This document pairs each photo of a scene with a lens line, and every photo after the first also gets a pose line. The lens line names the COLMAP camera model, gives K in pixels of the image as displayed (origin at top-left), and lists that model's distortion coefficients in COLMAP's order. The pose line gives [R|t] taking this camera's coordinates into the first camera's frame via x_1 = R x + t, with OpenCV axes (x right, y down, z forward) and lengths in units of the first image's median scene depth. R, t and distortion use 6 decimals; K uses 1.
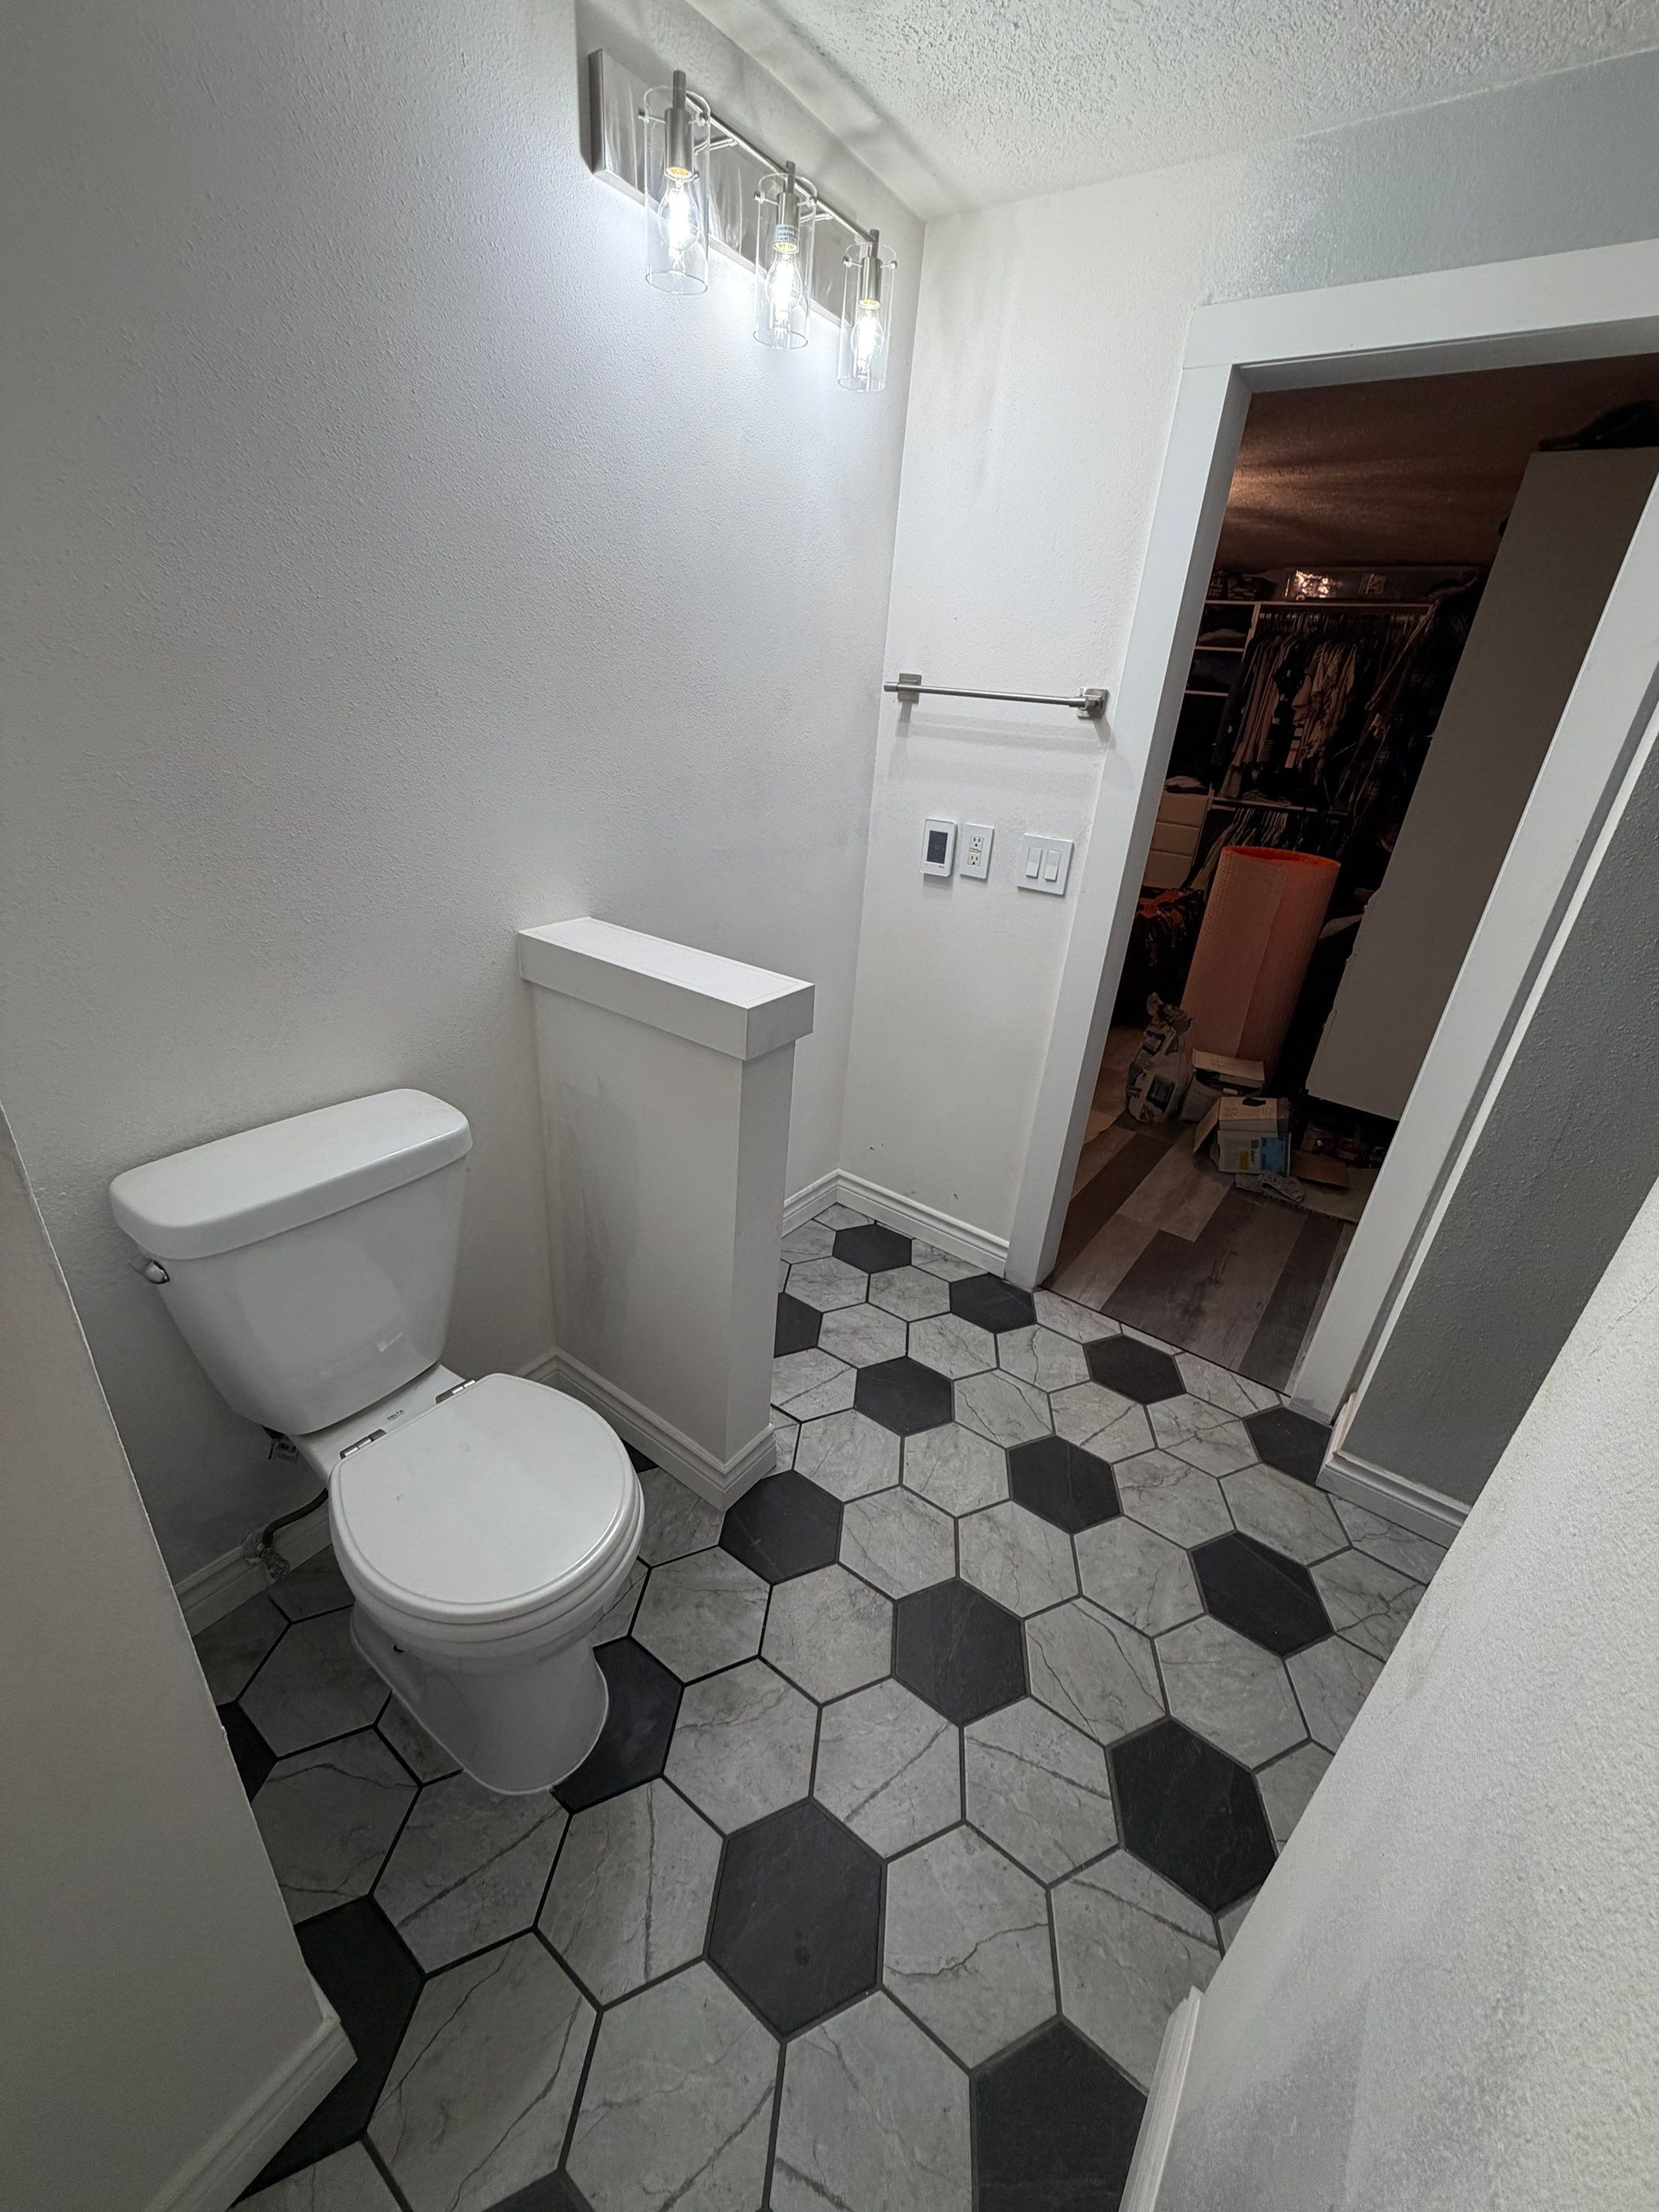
lens RADIAL K [[886.0, 0, 834.5], [0, 886.0, 1107.0], [0, 0, 1]] dist [0.009195, 0.000414]
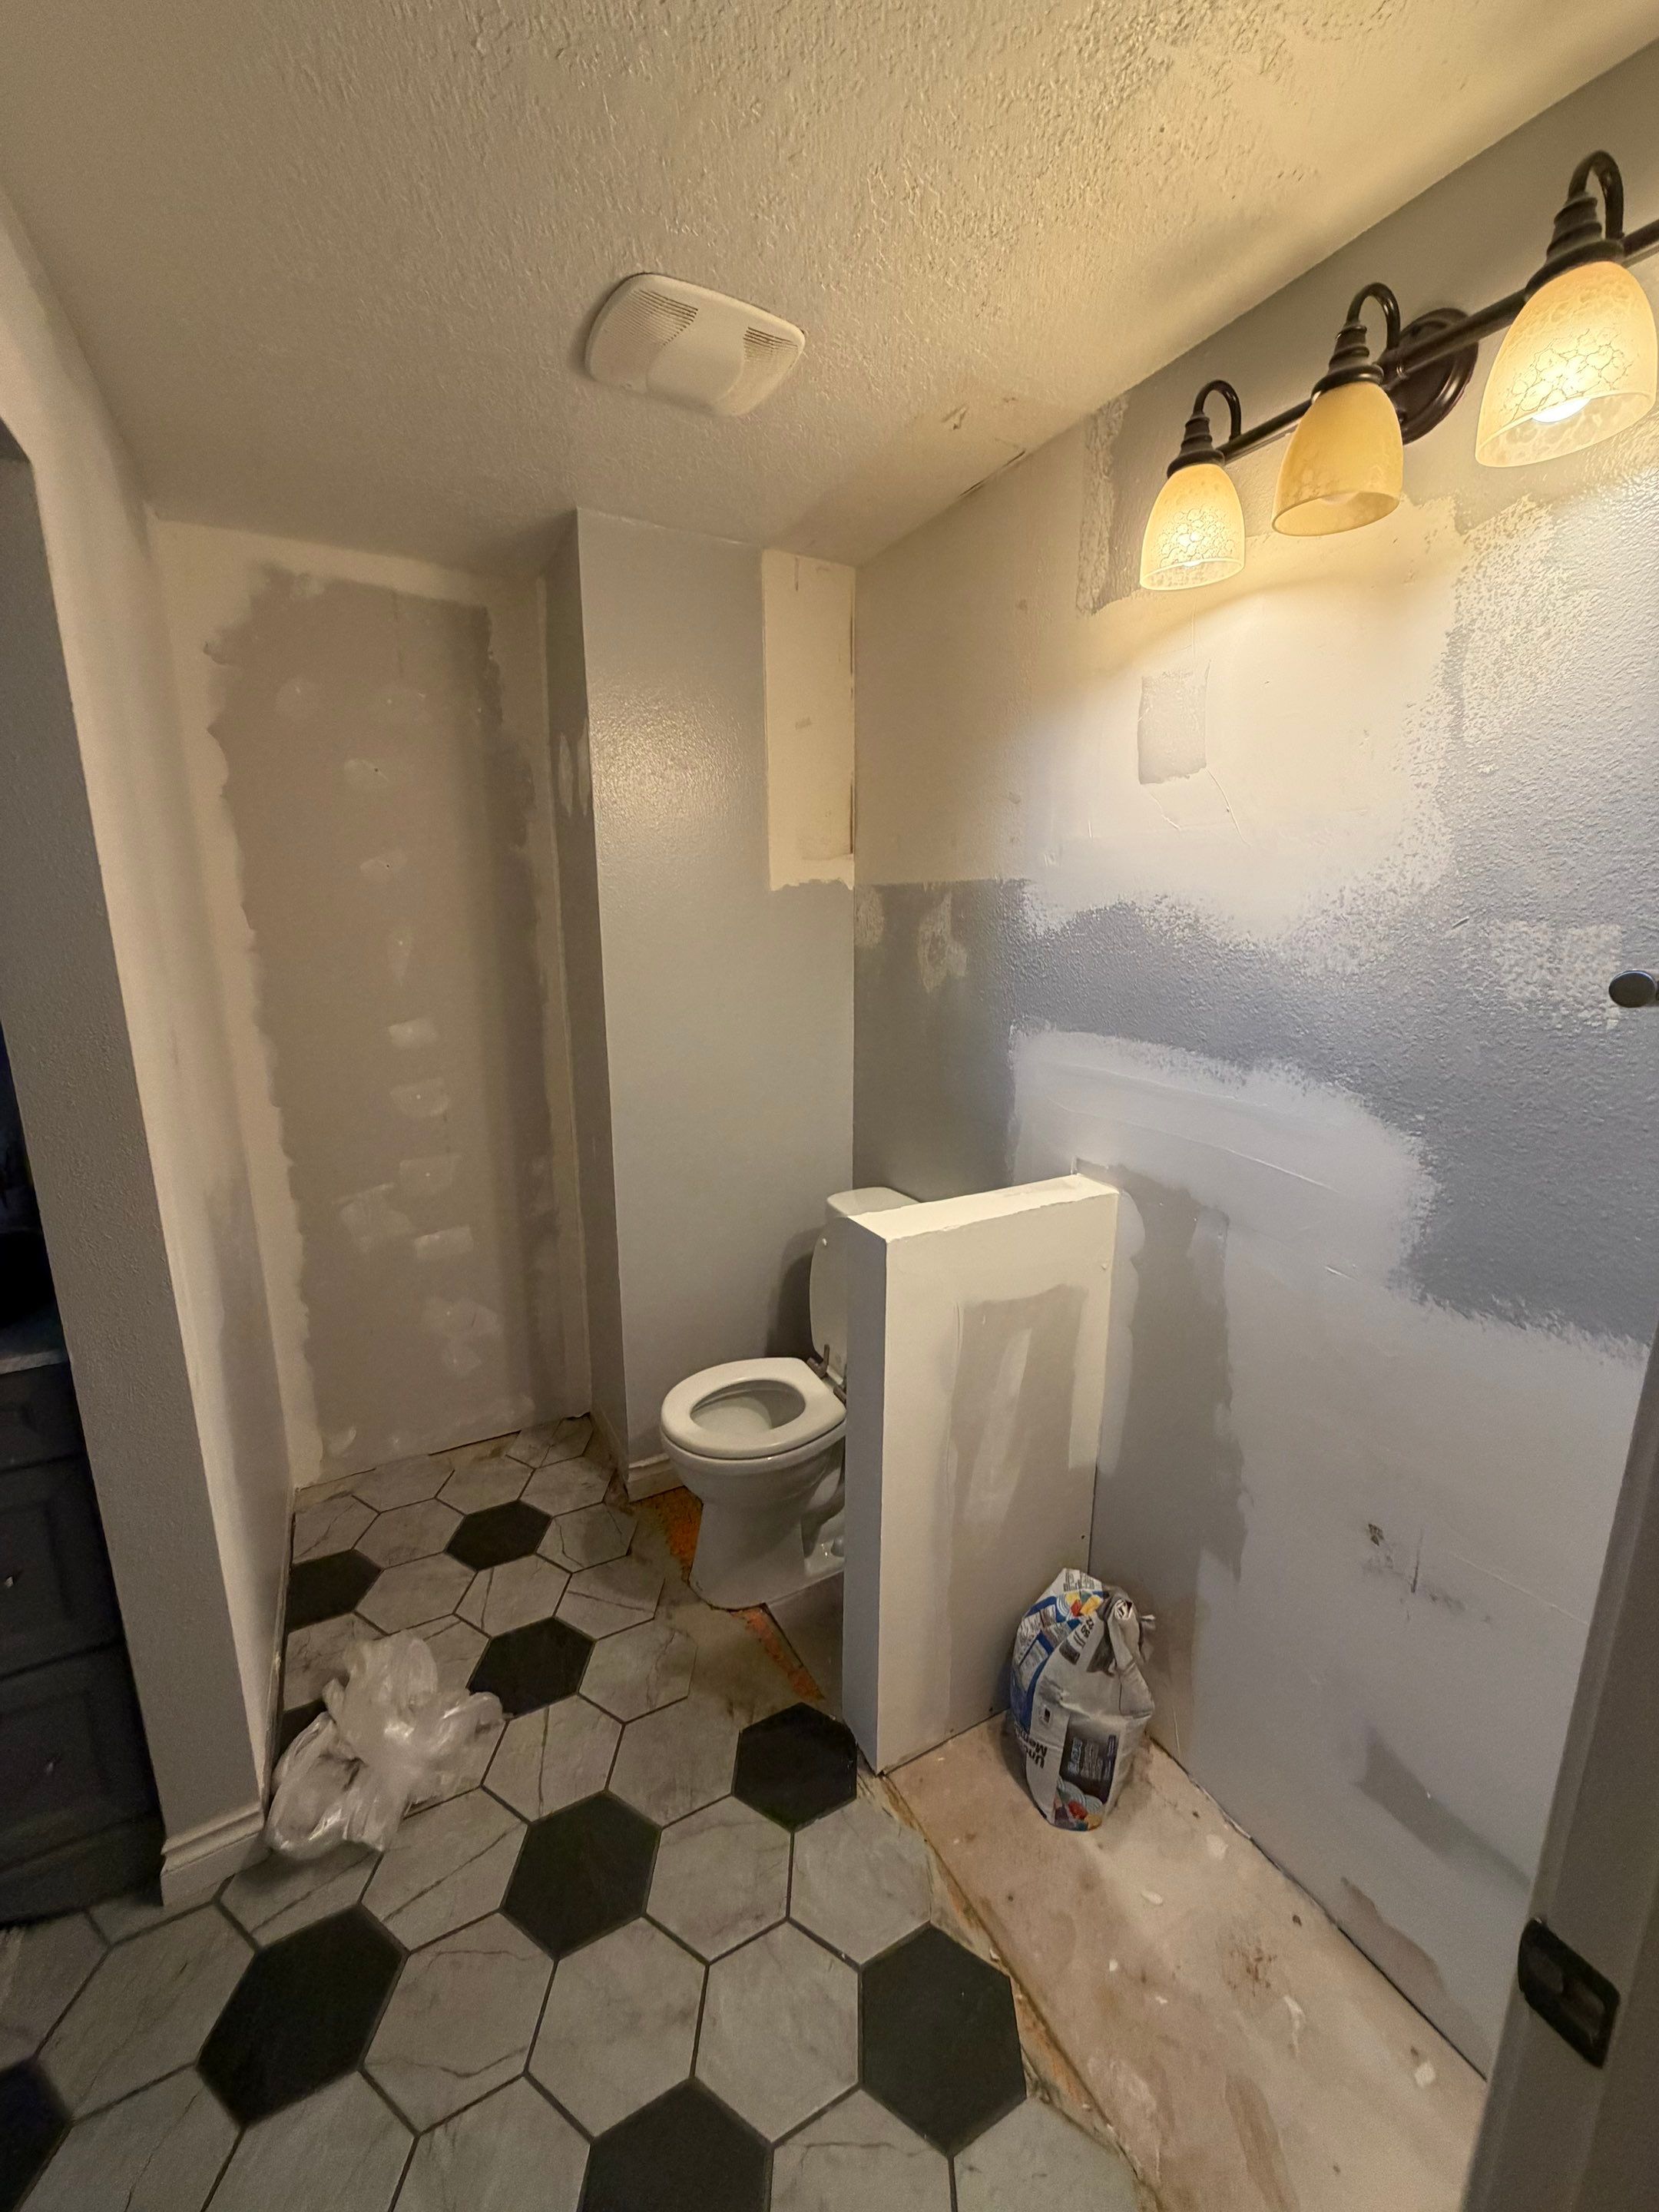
lens RADIAL K [[862.3, 0, 837.2], [0, 862.3, 1123.6], [0, 0, 1]] dist [-0.002383, 0.000015]
pose [[-0.422643, 0.133592, -0.896396, 0.890780], [-0.425067, 0.844323, 0.326247, -0.575471], [0.800432, 0.518914, -0.300062, 1.292481]]
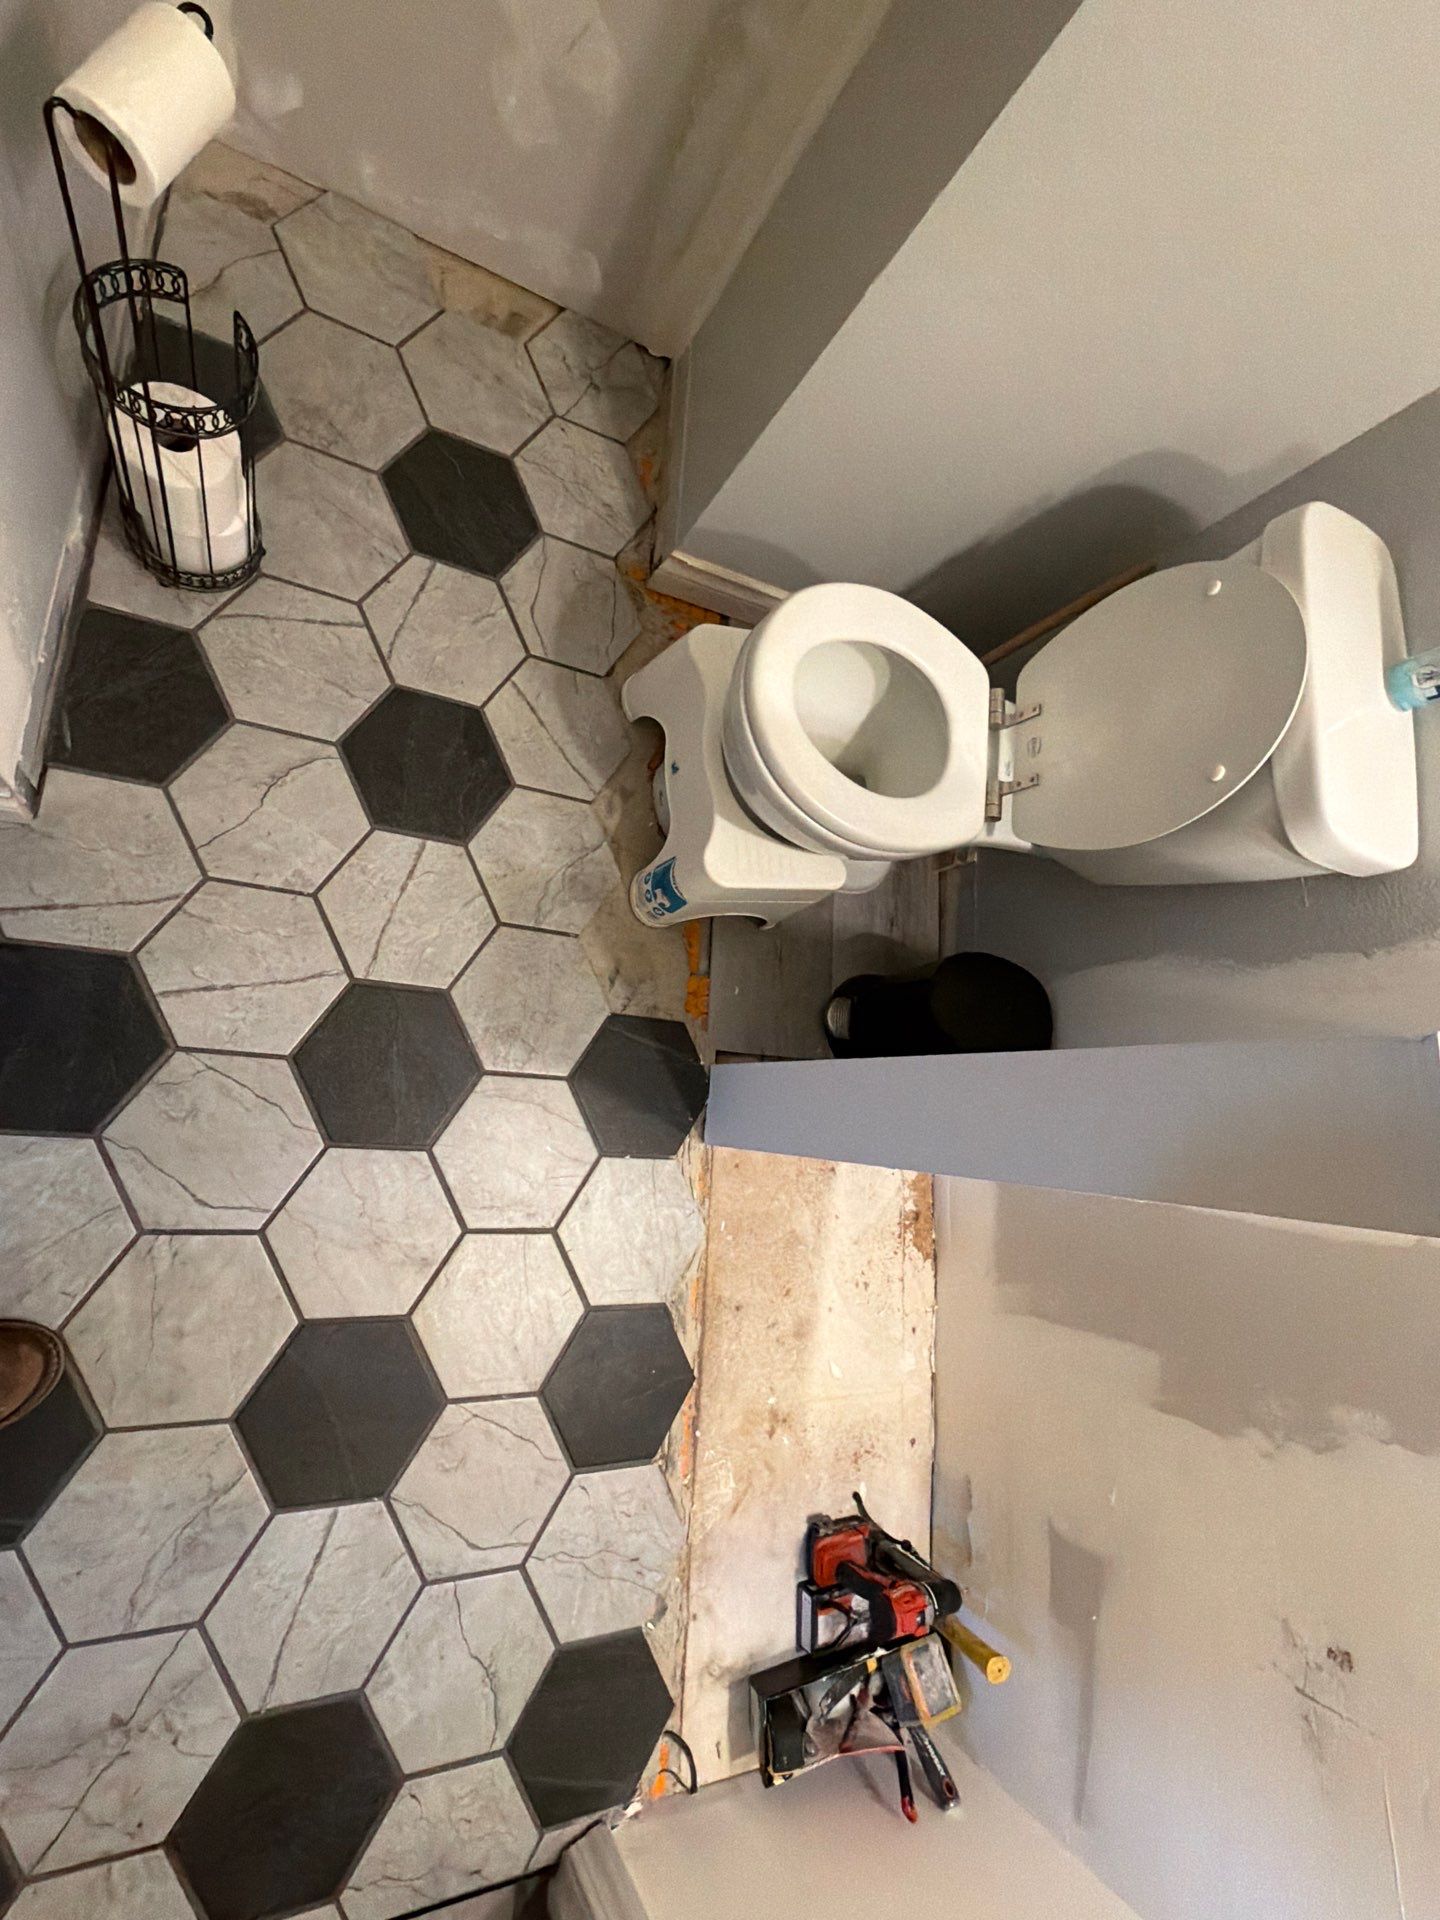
lens RADIAL K [[865.8, 0, 726.8], [0, 865.8, 952.8], [0, 0, 1]] dist [0.003898, 0.000061]
pose [[-0.714415, 0.449555, -0.536200, 0.360313], [-0.670249, -0.219602, 0.708901, -0.176520], [0.200939, 0.865838, 0.458201, 0.723889]]
